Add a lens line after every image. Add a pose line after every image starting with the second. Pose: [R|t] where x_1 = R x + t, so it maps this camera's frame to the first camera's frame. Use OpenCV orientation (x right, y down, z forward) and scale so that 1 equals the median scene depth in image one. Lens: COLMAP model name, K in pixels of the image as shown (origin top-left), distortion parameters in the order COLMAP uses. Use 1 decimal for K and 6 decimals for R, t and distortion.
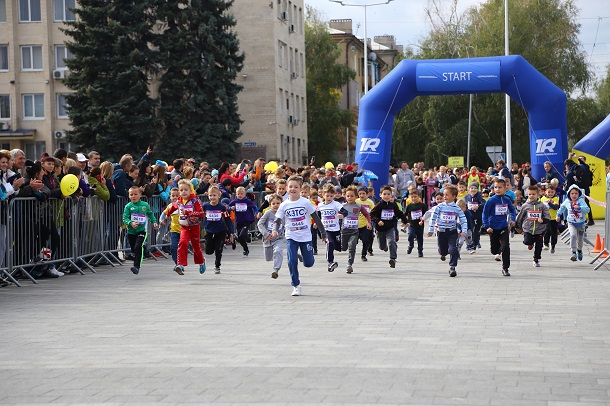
lens RADIAL K [[1765.6, 0, 306.1], [0, 1765.6, 186.1], [0, 0, 1]] dist [0.736329, -0.343594]
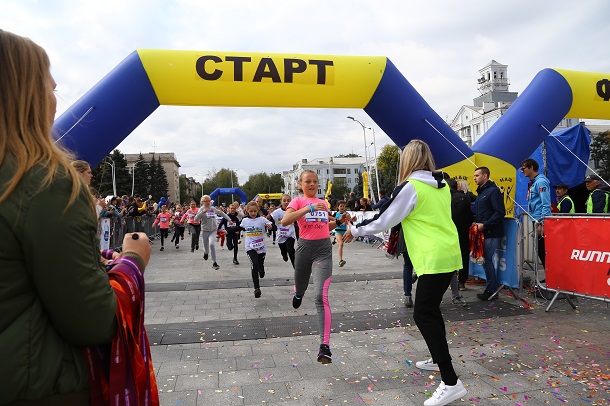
lens RADIAL K [[424.4, 0, 305.0], [0, 424.4, 203.0], [0, 0, 1]] dist [-0.129197, 0.098215]
pose [[0.946383, -0.013866, 0.322750, -0.051532], [0.019213, 0.999726, -0.013387, -0.001556], [-0.322476, 0.018870, 0.946390, -0.146660]]
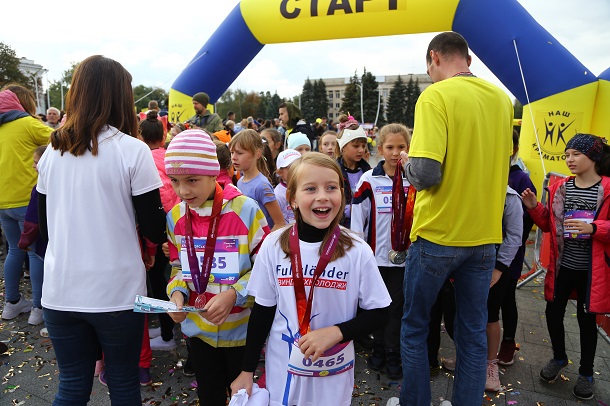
lens RADIAL K [[419.9, 0, 301.1], [0, 419.9, 201.5], [0, 0, 1]] dist [-0.136300, 0.094043]
pose [[0.957441, 0.068397, -0.280409, -0.023982], [-0.020339, 0.985089, 0.170836, -0.002496], [0.287912, -0.157862, 0.944556, -0.152192]]
